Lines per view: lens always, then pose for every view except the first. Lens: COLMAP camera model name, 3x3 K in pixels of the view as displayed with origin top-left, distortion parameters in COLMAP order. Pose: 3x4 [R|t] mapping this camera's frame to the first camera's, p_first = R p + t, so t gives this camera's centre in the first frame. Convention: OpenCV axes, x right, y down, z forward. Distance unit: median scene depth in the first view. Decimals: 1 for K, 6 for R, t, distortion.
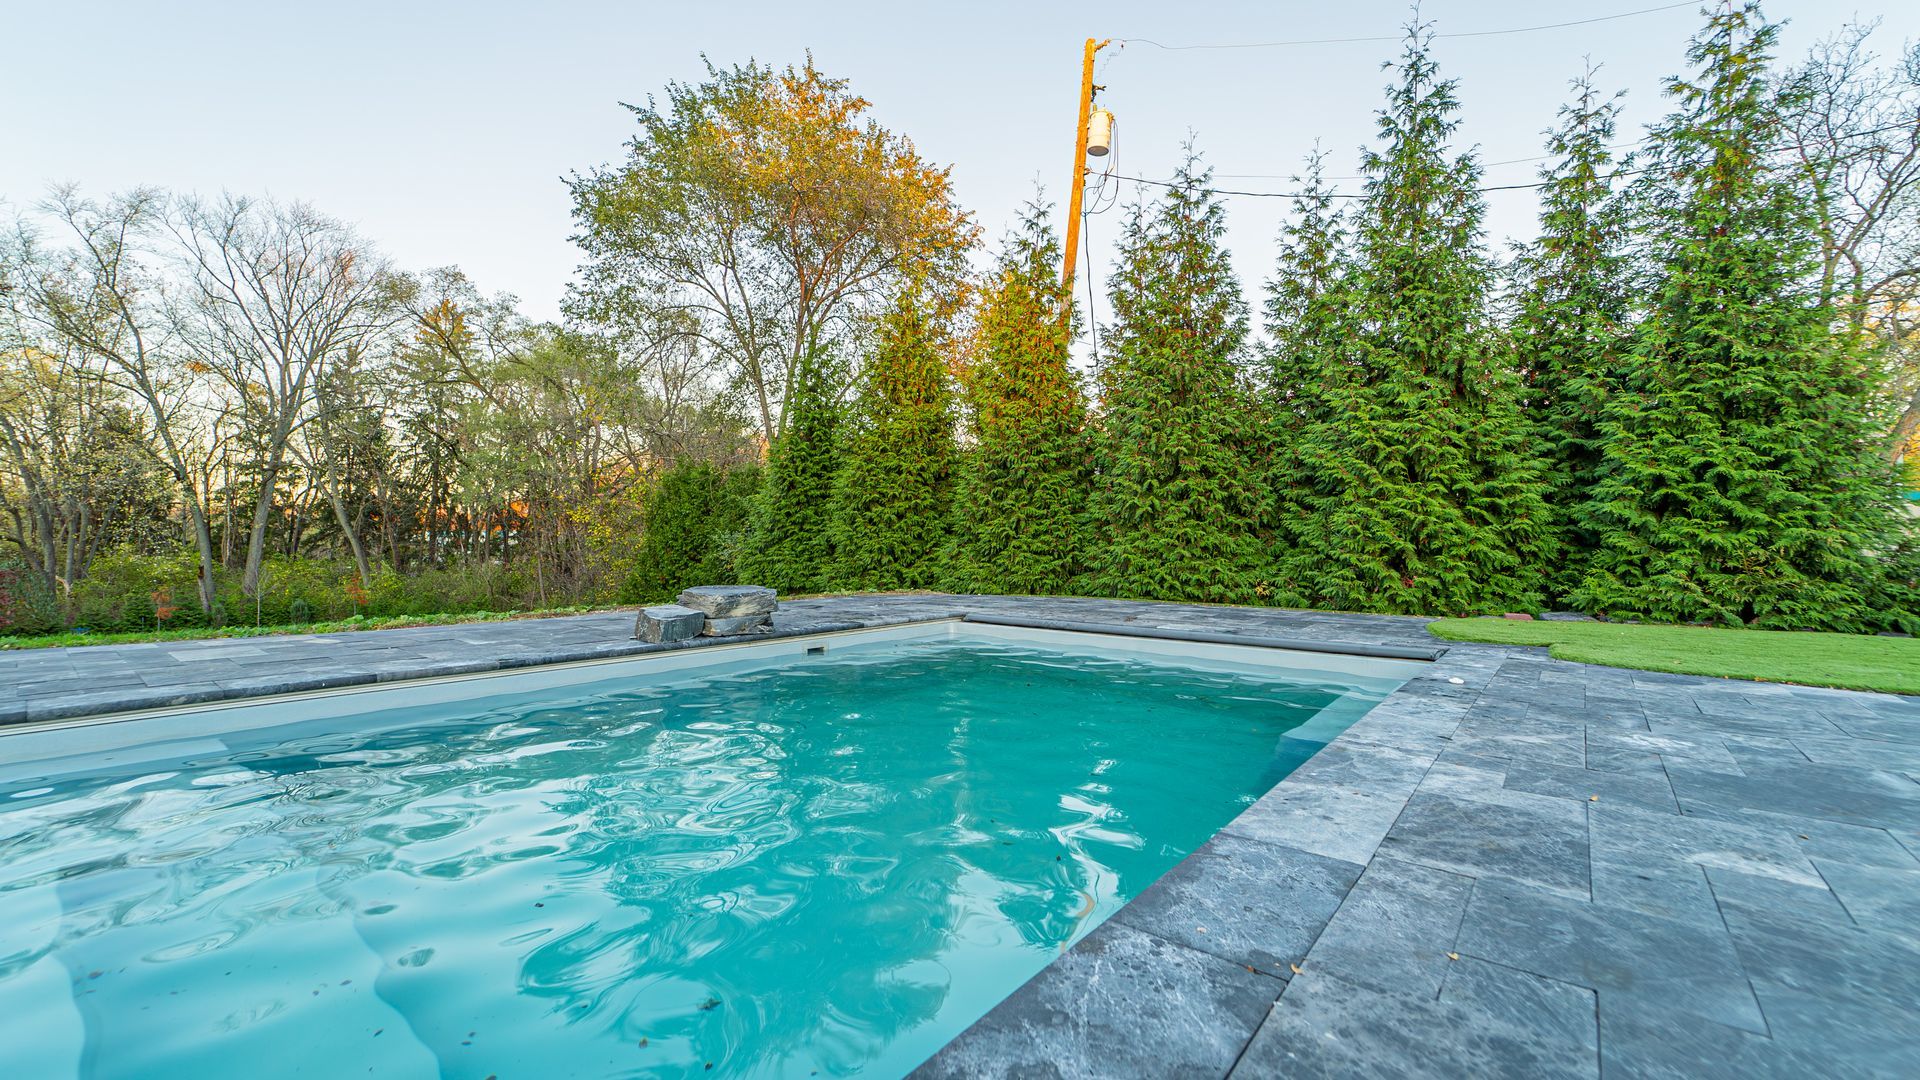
lens RADIAL K [[769.0, 0, 961.9], [0, 769.0, 546.5], [0, 0, 1]] dist [0.002134, -0.000520]
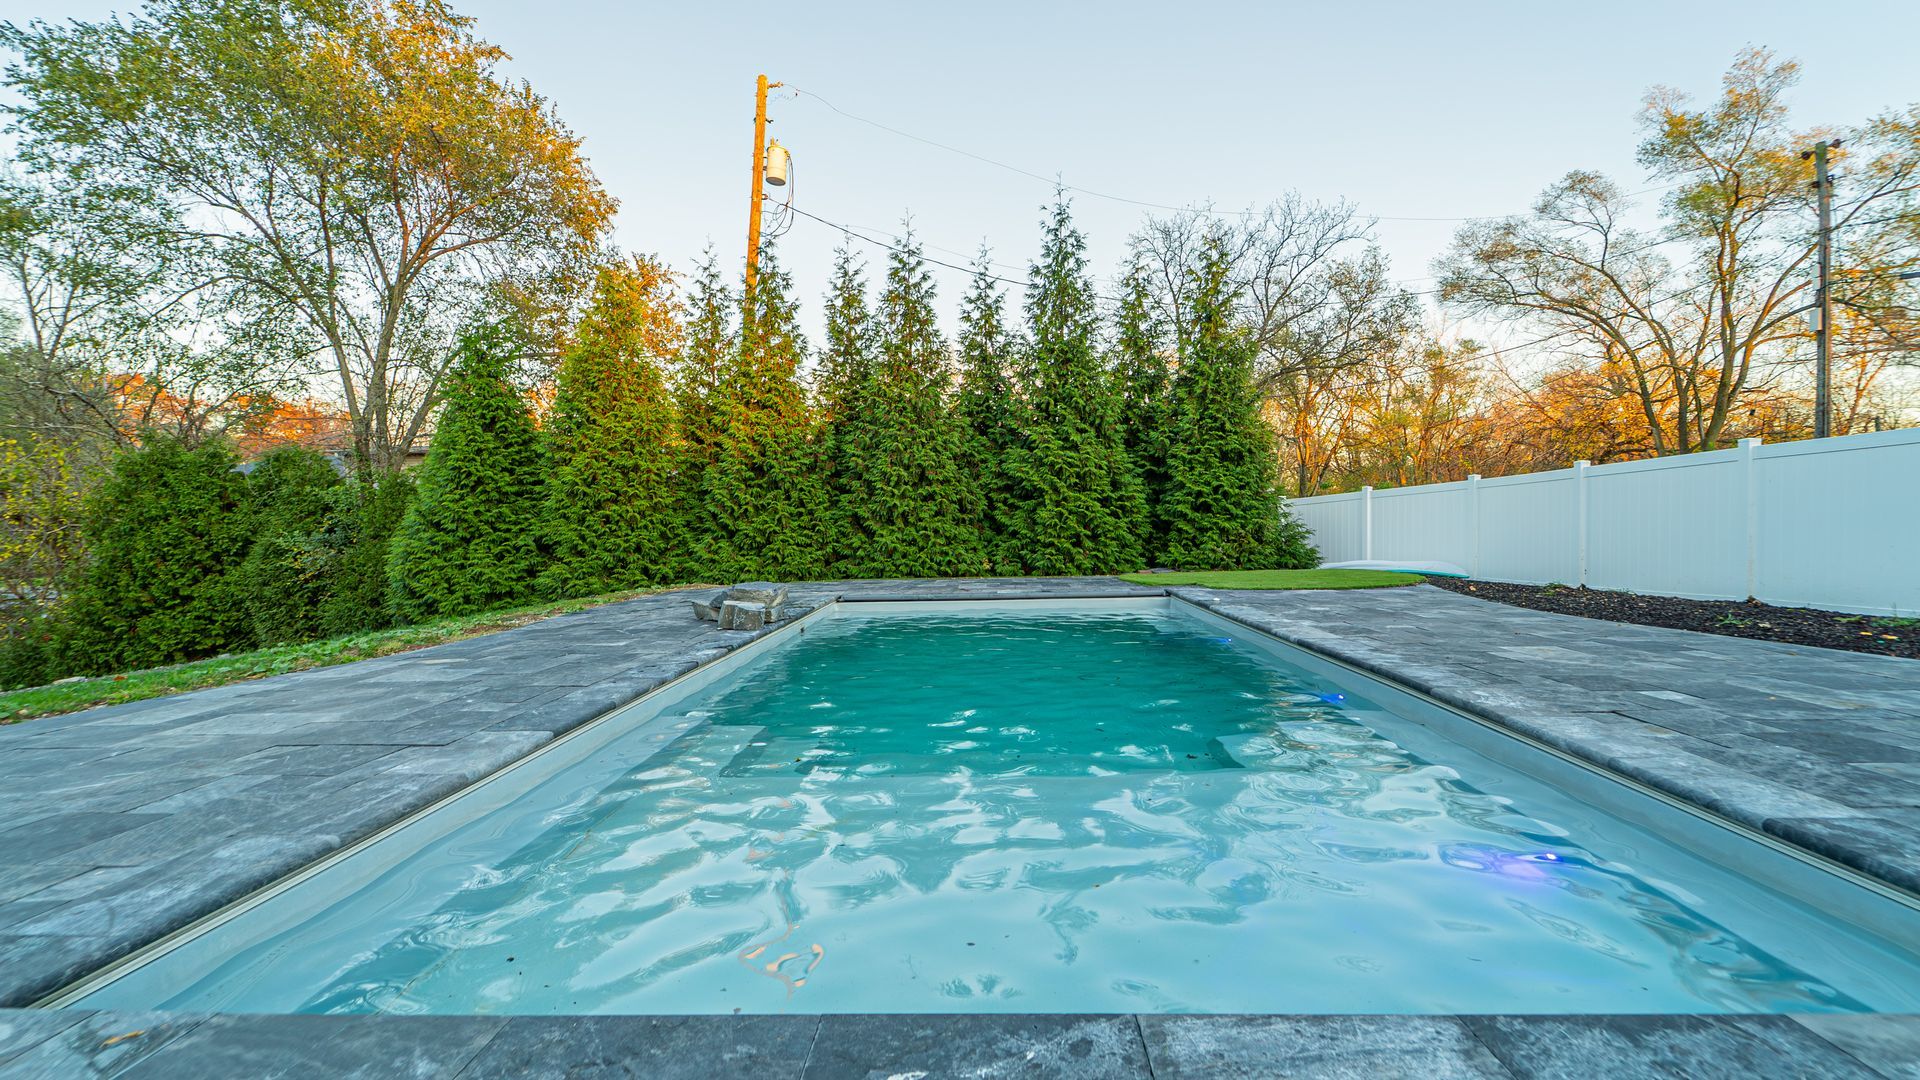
lens RADIAL K [[795.9, 0, 961.2], [0, 795.9, 546.1], [0, 0, 1]] dist [0.000068, -0.000064]
pose [[0.798450, -0.039055, 0.600794, -0.509602], [0.027324, 0.999216, 0.028641, -0.021800], [-0.601441, -0.006453, 0.798891, -0.130795]]
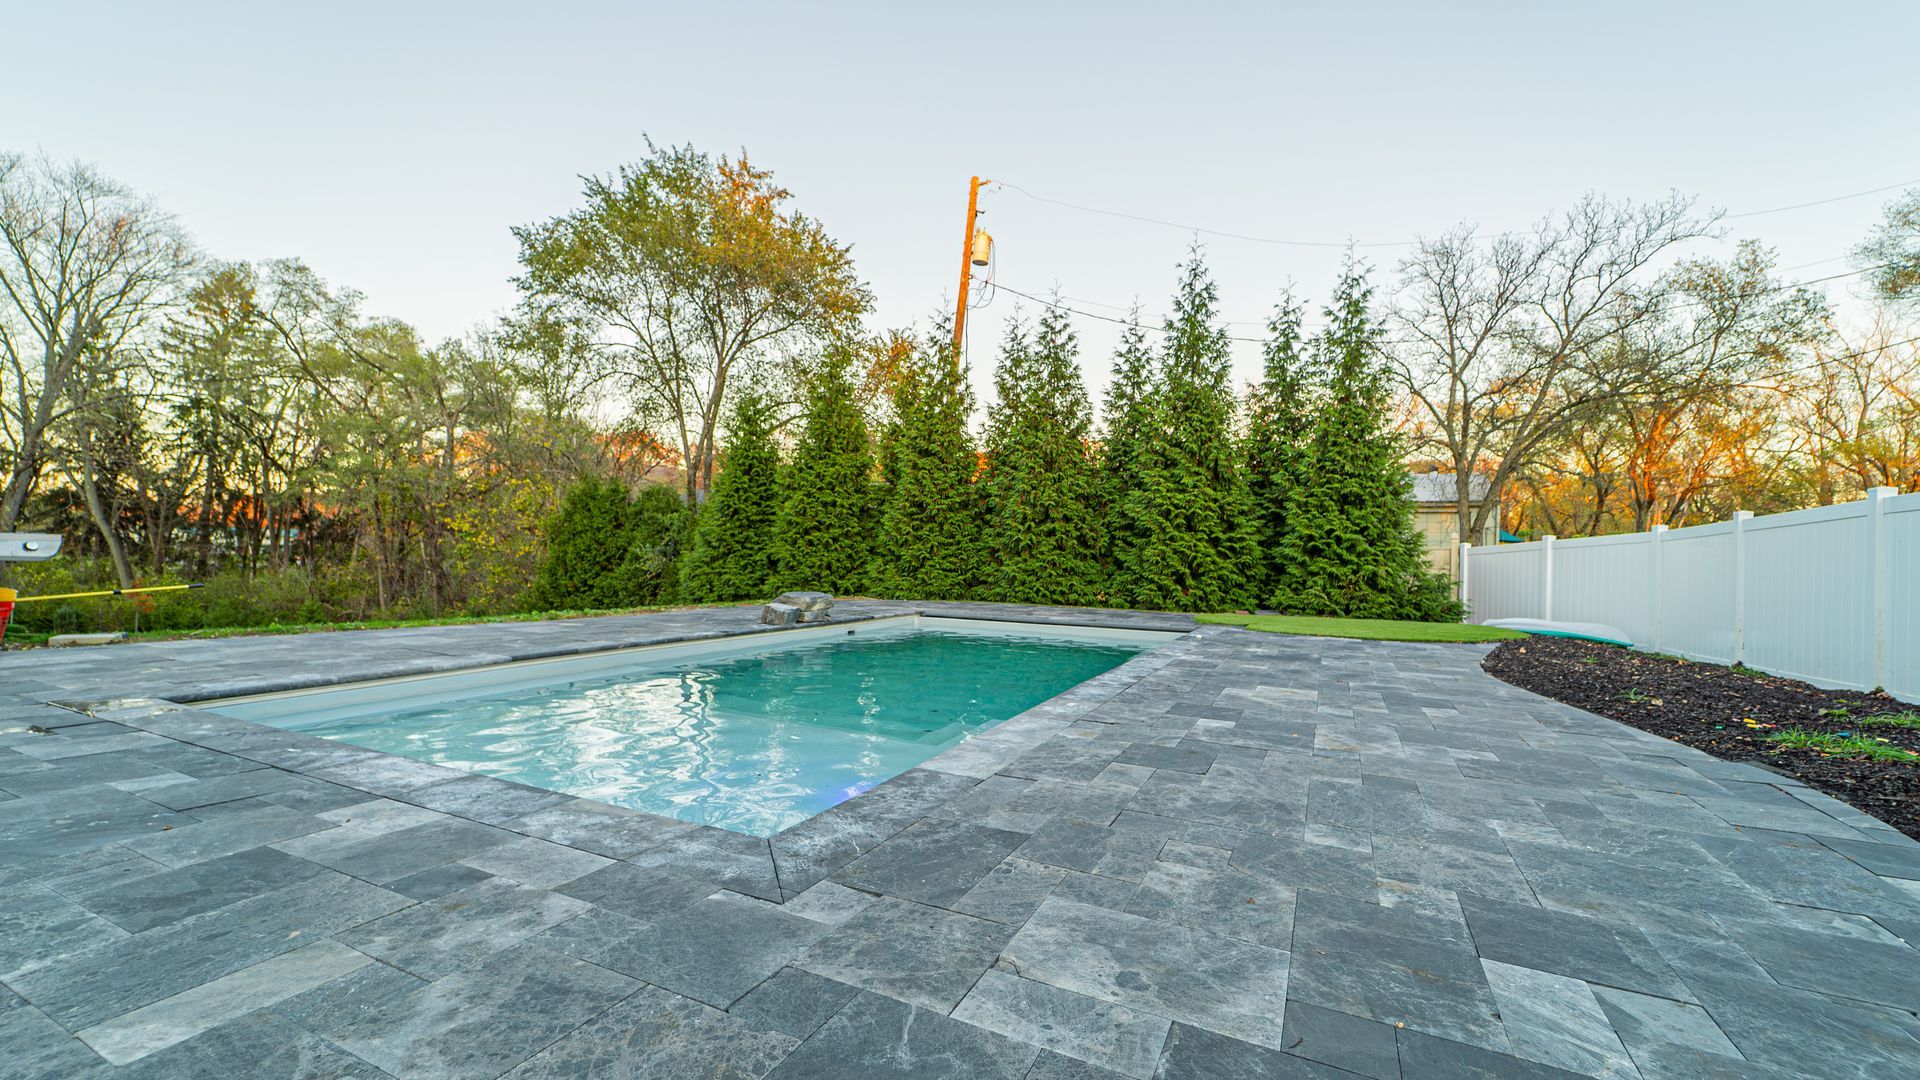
lens RADIAL K [[769.0, 0, 961.9], [0, 769.0, 546.5], [0, 0, 1]] dist [0.002134, -0.000520]
pose [[0.974003, 0.019569, 0.225690, -0.222539], [-0.016567, 0.999747, -0.015189, -0.016534], [-0.225930, 0.011056, 0.974081, -0.422352]]
